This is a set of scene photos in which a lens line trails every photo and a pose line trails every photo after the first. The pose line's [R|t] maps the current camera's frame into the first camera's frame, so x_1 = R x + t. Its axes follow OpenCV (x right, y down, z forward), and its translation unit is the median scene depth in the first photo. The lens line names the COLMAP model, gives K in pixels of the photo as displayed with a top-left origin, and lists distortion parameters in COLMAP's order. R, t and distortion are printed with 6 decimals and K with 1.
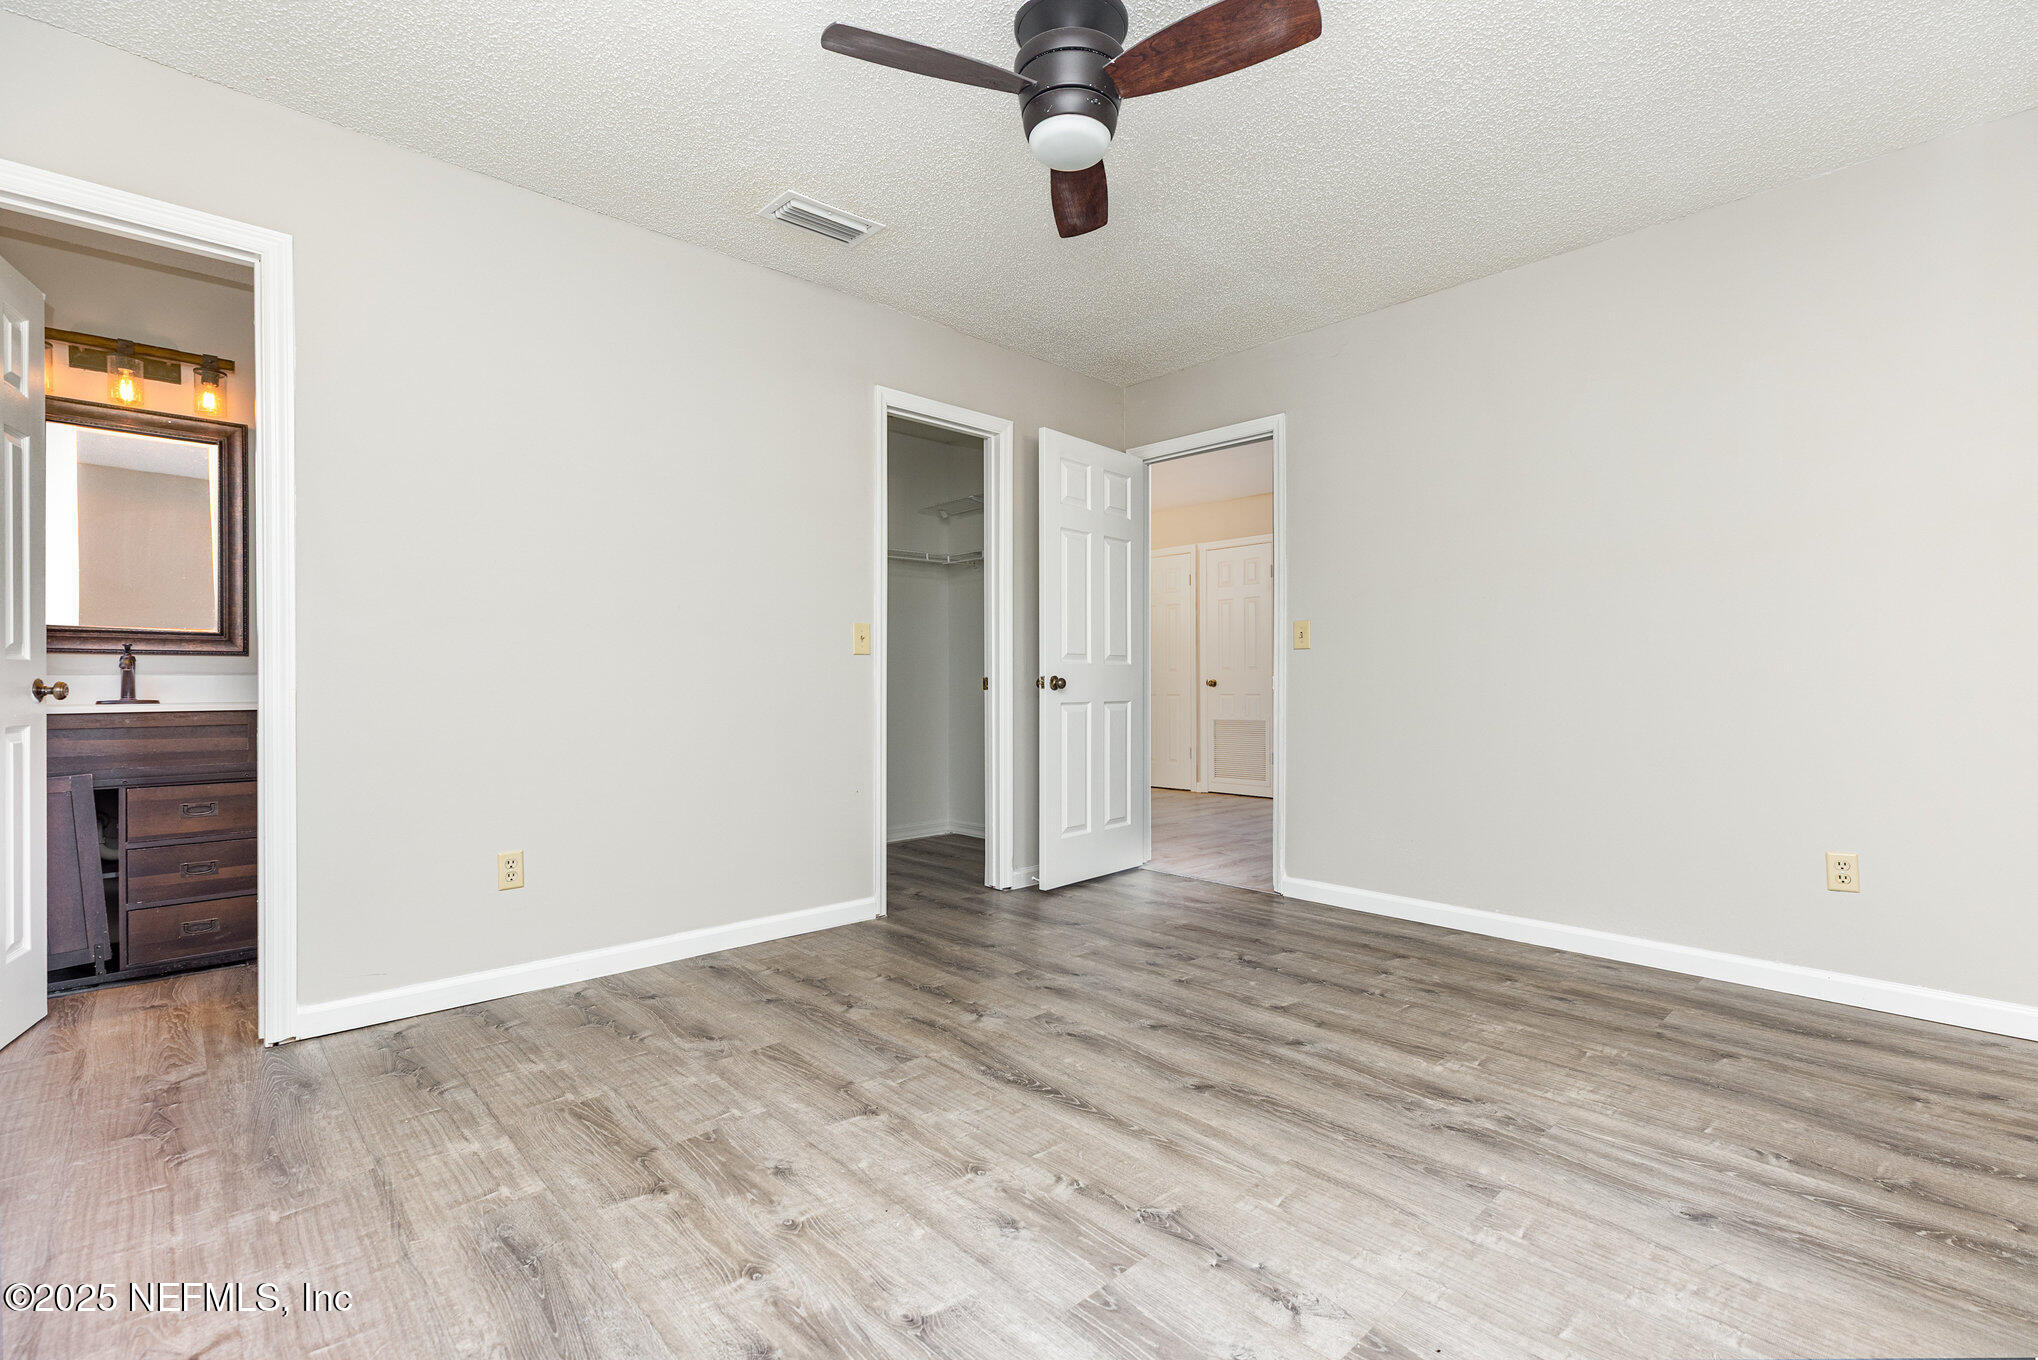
lens RADIAL K [[909.9, 0, 1030.8], [0, 909.9, 679.1], [0, 0, 1]] dist [0.001623, -0.000431]
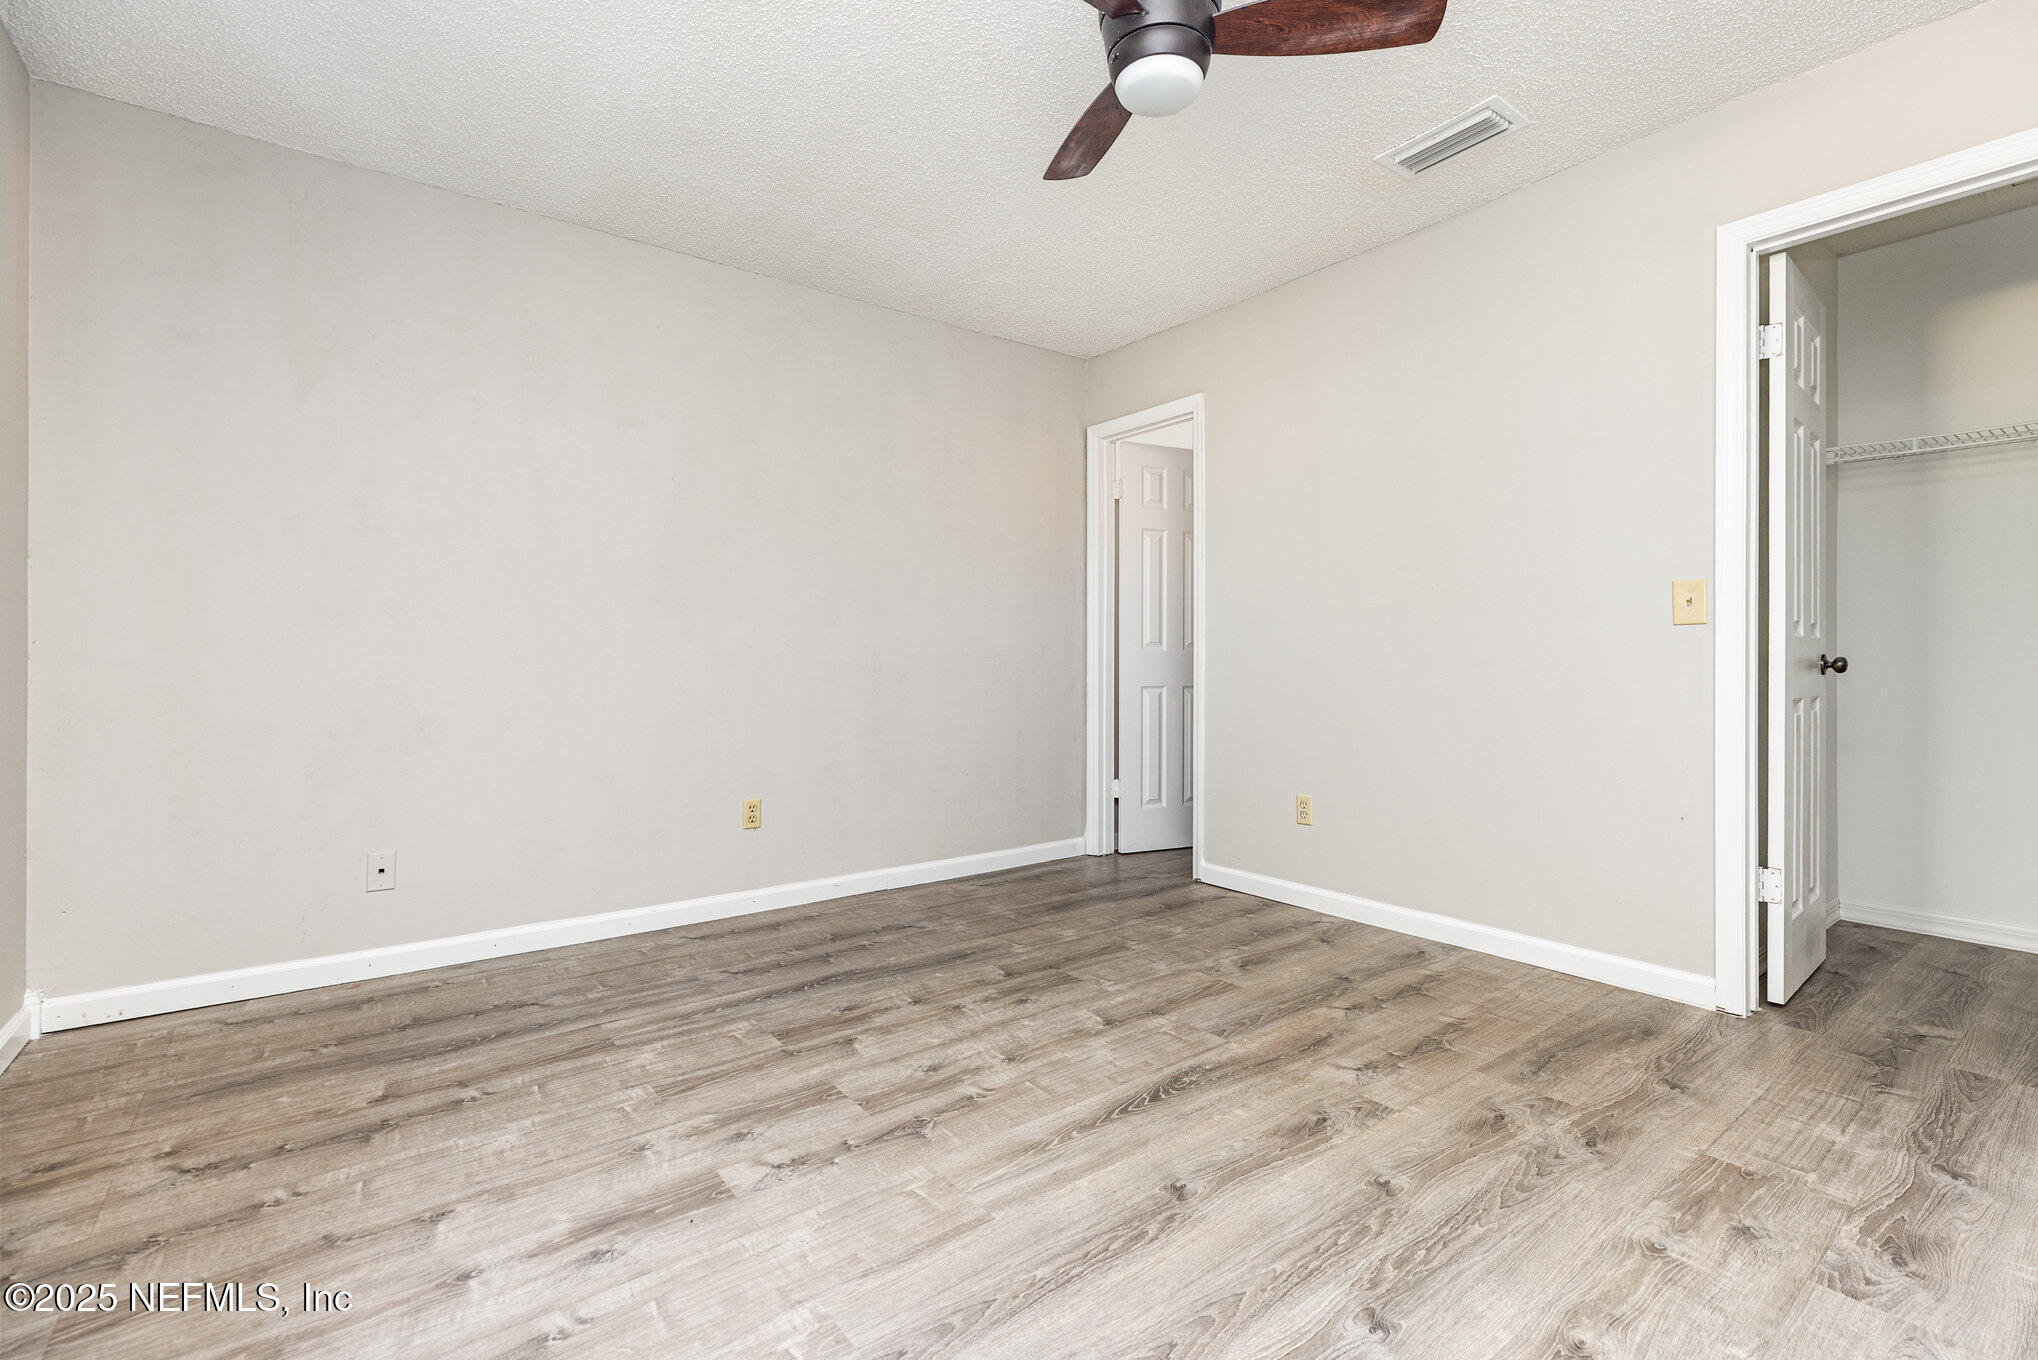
lens RADIAL K [[918.0, 0, 1012.4], [0, 918.0, 669.5], [0, 0, 1]] dist [0.005075, -0.001240]
pose [[-0.114317, 0.009201, -0.993402, 0.956477], [0.004621, 0.999951, 0.008730, -0.002019], [0.993434, -0.003593, -0.114354, 0.932510]]
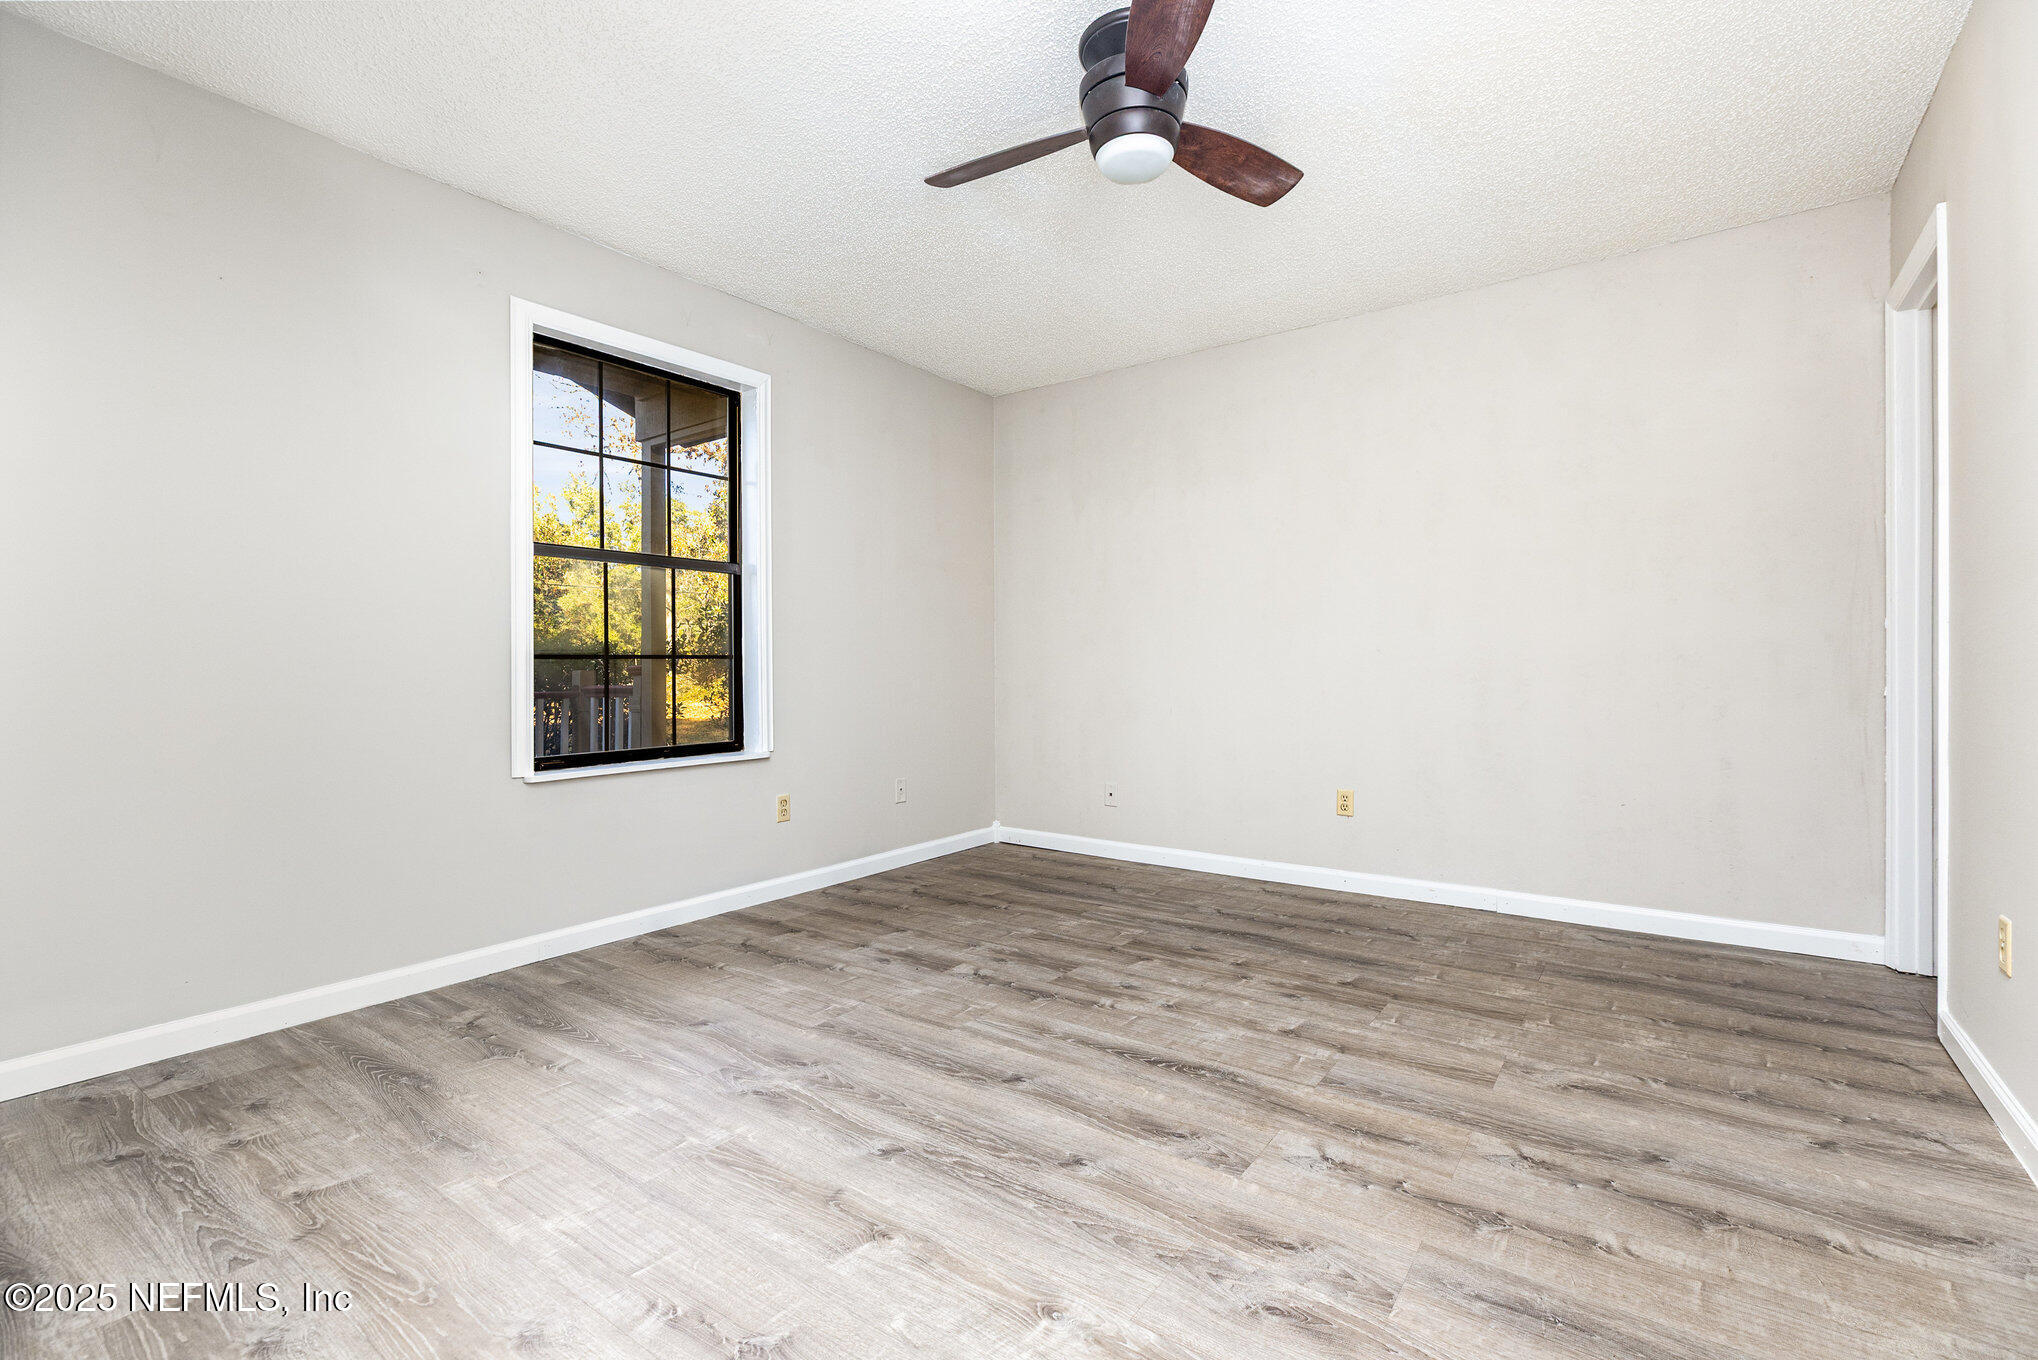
lens RADIAL K [[904.5, 0, 1019.5], [0, 904.5, 667.8], [0, 0, 1]] dist [0.003206, -0.000067]
pose [[-0.985331, 0.006286, -0.170541, 0.343164], [0.006877, 0.999972, -0.002874, -0.002712], [0.170518, -0.004005, -0.985346, 1.947146]]
